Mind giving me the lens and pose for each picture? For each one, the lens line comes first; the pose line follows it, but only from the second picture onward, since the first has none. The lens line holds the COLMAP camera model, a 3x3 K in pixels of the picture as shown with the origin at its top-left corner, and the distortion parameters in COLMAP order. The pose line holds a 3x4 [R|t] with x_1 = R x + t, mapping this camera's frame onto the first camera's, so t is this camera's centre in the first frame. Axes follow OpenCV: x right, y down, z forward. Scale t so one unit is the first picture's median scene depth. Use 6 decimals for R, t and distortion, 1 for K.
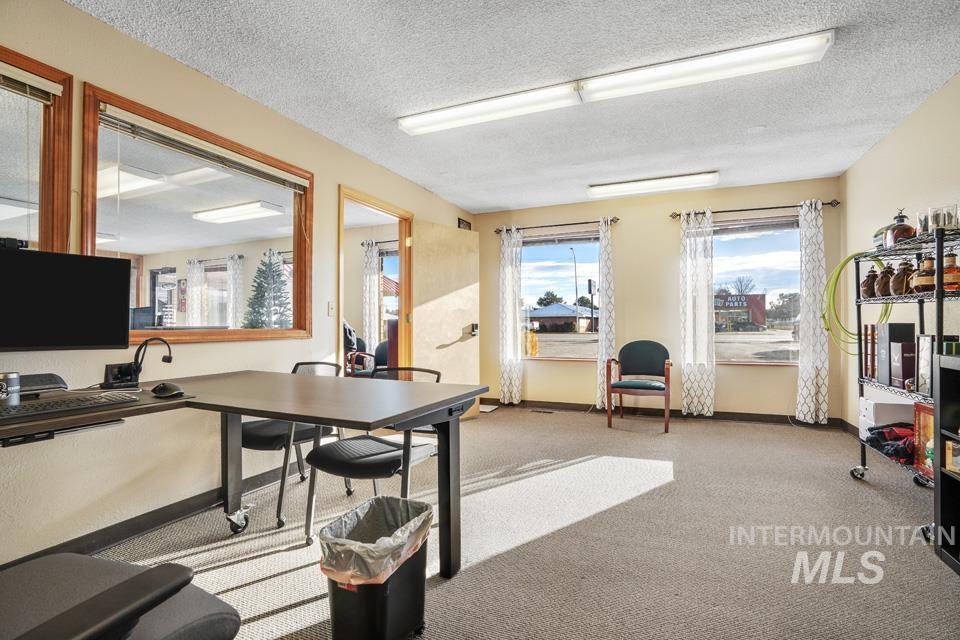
lens RADIAL K [[443.1, 0, 482.3], [0, 443.1, 322.9], [0, 0, 1]] dist [-0.017307, 0.010379]
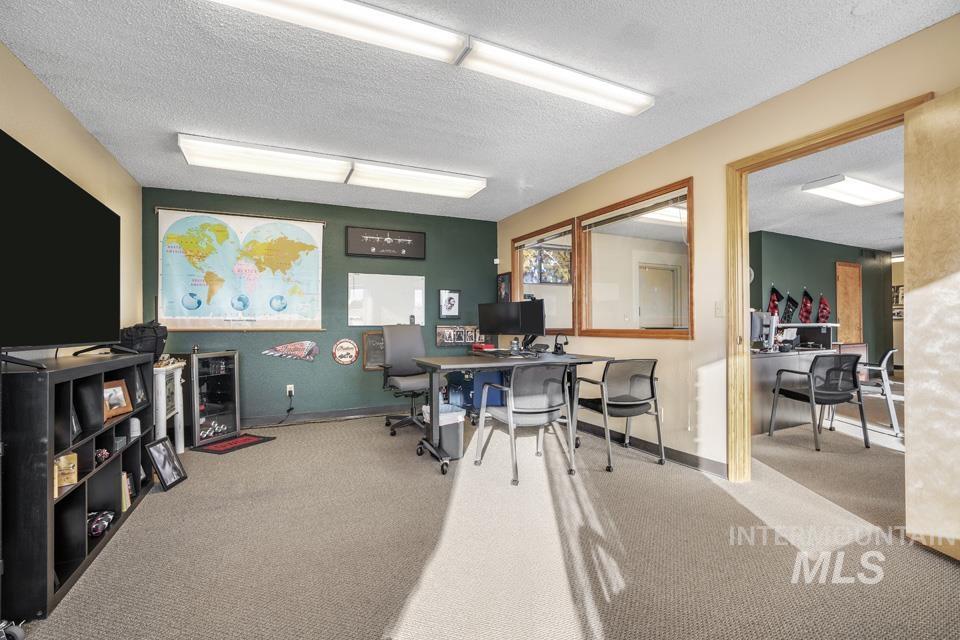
lens RADIAL K [[443.1, 0, 478.1], [0, 443.1, 316.8], [0, 0, 1]] dist [-0.017307, 0.010379]
pose [[-0.642175, -0.018614, -0.766332, 0.743160], [-0.005573, 0.999792, -0.019615, 0.002884], [0.766538, -0.008326, -0.642145, 1.357369]]
